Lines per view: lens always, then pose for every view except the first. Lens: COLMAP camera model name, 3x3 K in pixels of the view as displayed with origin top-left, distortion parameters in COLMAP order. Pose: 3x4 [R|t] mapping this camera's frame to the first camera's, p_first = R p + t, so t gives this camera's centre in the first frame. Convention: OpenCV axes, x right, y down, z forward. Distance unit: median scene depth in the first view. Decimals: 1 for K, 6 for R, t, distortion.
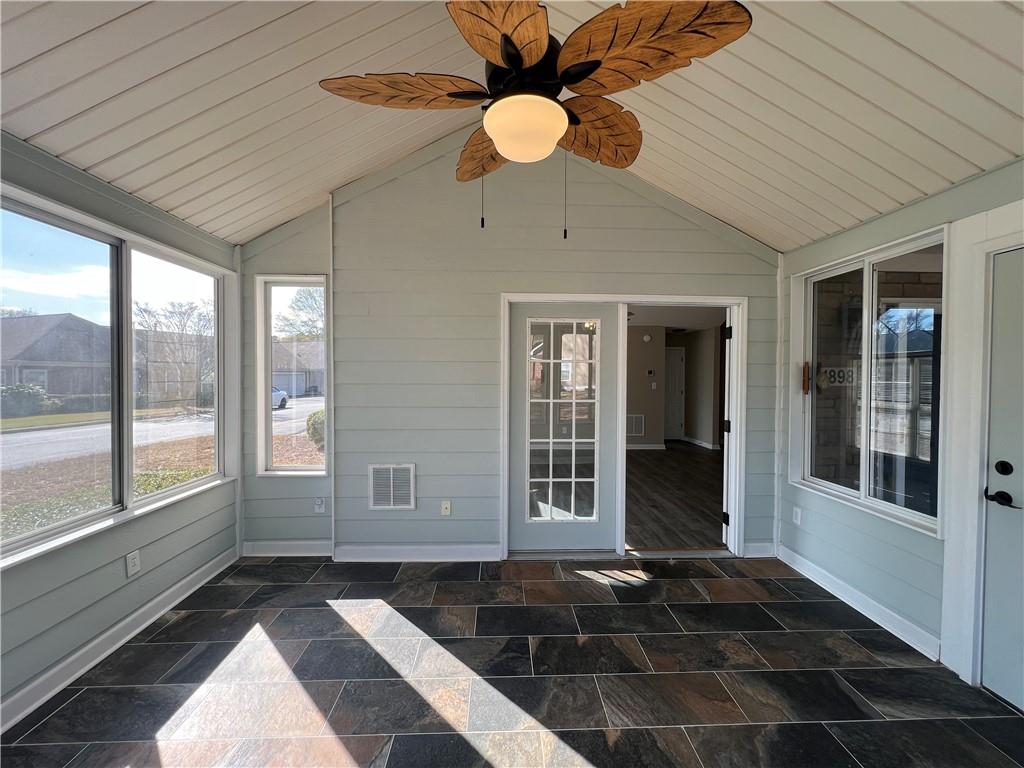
lens RADIAL K [[408.1, 0, 513.6], [0, 408.1, 383.9], [0, 0, 1]] dist [-0.000904, -0.000005]
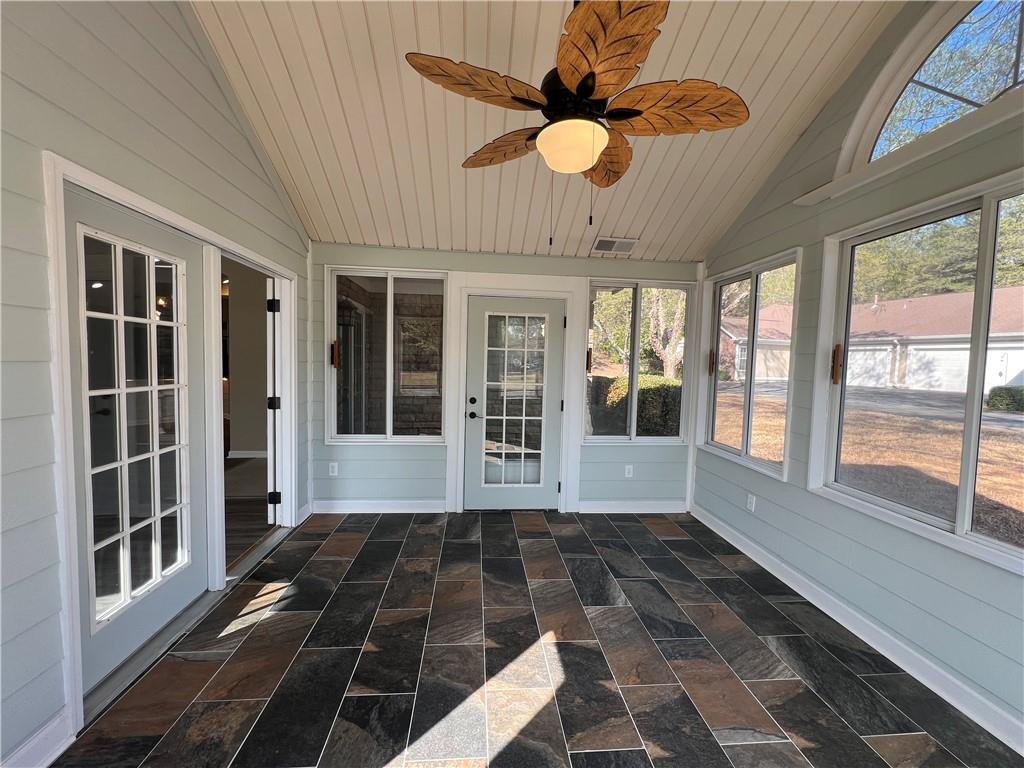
lens RADIAL K [[408.1, 0, 513.6], [0, 408.1, 383.9], [0, 0, 1]] dist [-0.000904, -0.000005]
pose [[-0.055652, -0.063202, 0.996448, -0.696649], [-0.006174, 0.997997, 0.062956, -0.007803], [-0.998431, -0.002649, -0.055931, 0.730046]]
